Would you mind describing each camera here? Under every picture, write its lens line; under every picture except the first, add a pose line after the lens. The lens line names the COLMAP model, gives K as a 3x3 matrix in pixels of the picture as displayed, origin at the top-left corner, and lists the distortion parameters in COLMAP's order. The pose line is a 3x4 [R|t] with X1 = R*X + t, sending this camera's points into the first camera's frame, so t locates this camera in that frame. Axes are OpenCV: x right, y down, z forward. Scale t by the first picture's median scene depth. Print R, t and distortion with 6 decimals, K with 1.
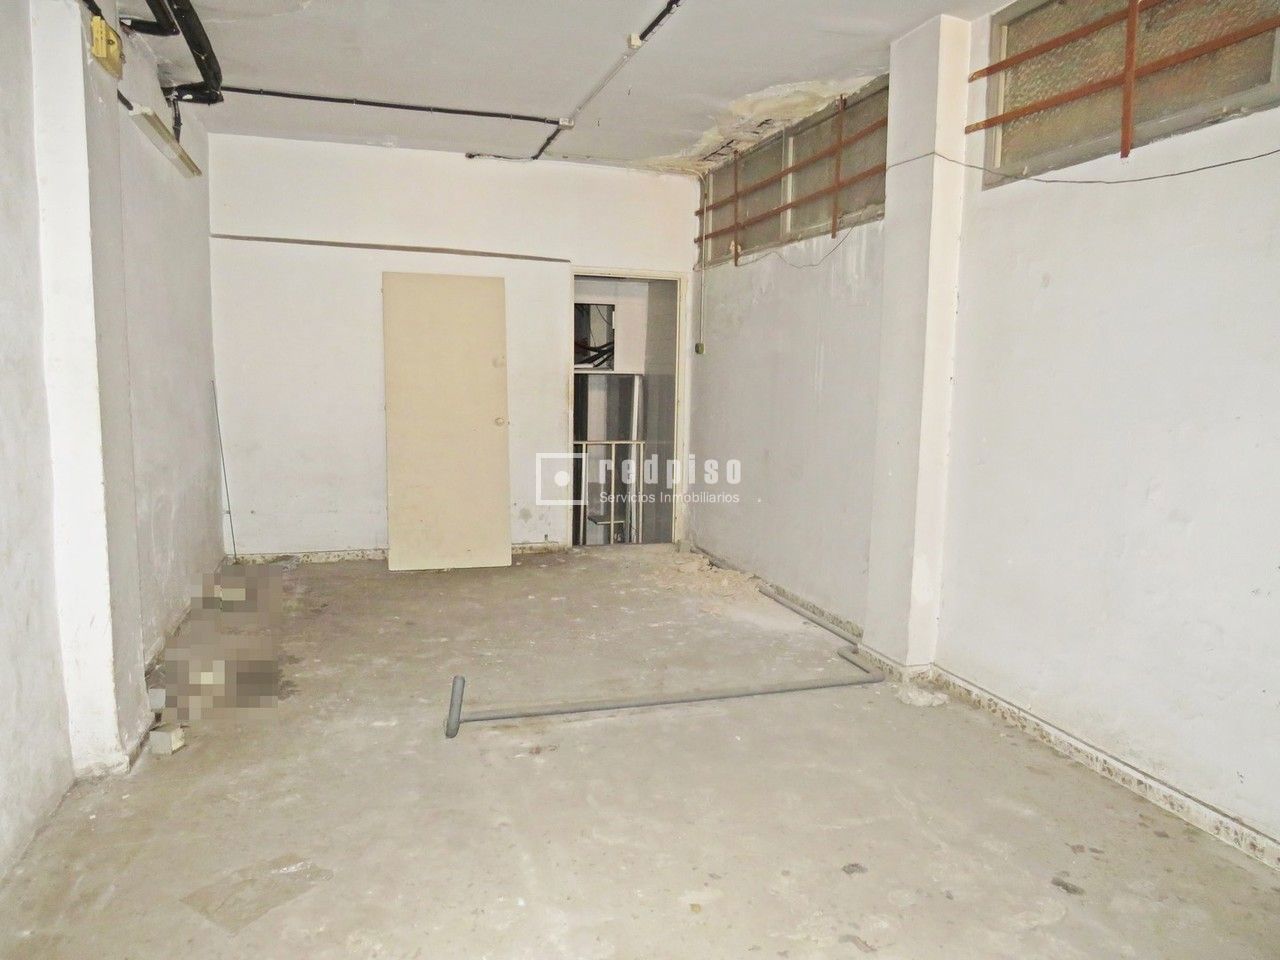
lens RADIAL K [[925.9, 0, 640.0], [0, 925.9, 480.0], [0, 0, 1]] dist [-0.020087, 0.003236]
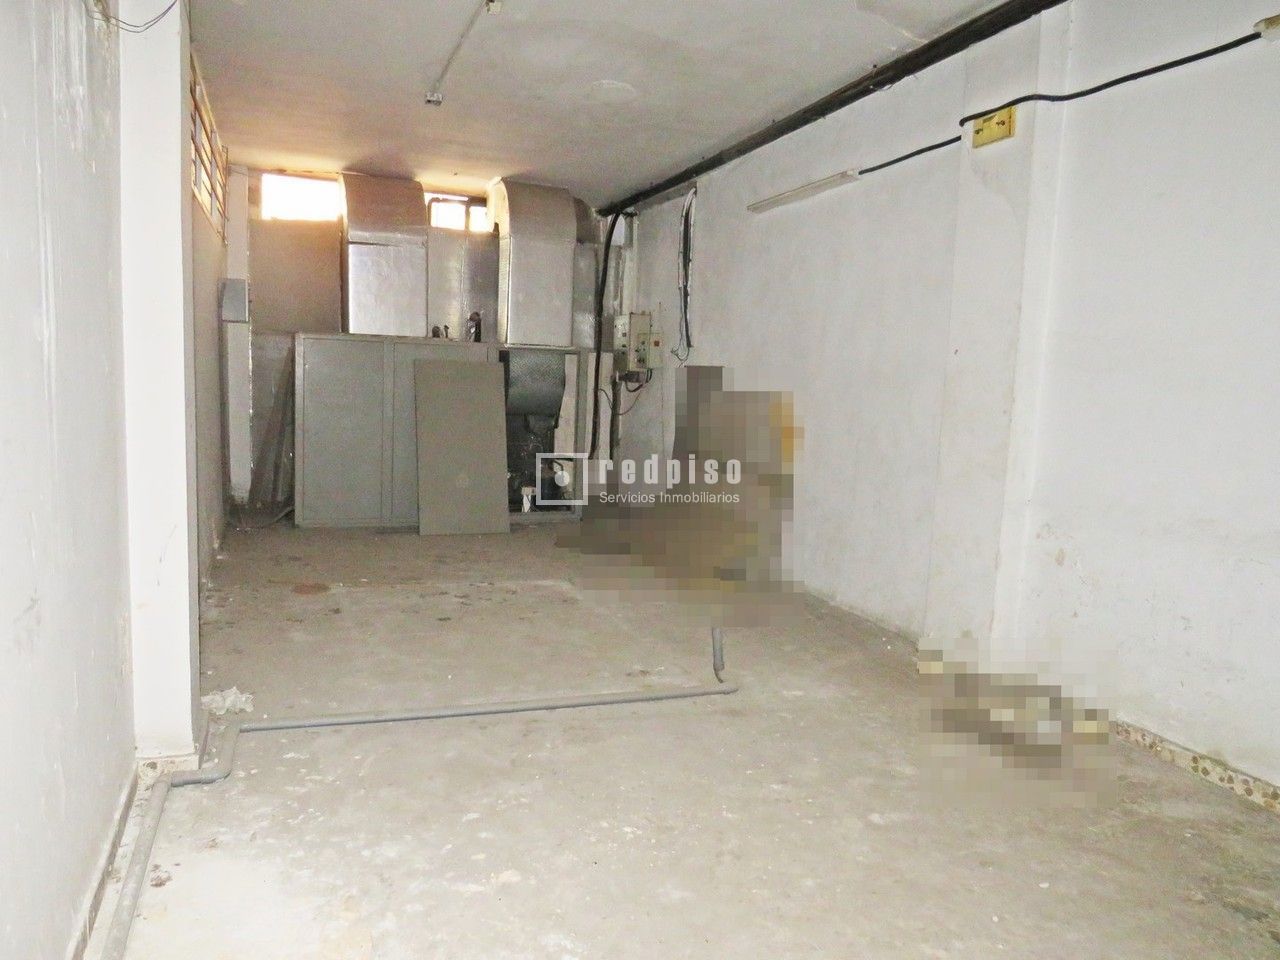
lens RADIAL K [[925.9, 0, 640.0], [0, 925.9, 480.0], [0, 0, 1]] dist [-0.020087, 0.003236]
pose [[-0.995823, -0.061508, -0.067479, -0.007884], [-0.075499, 0.970323, 0.229724, -0.172019], [0.051347, 0.233859, -0.970914, 1.599246]]
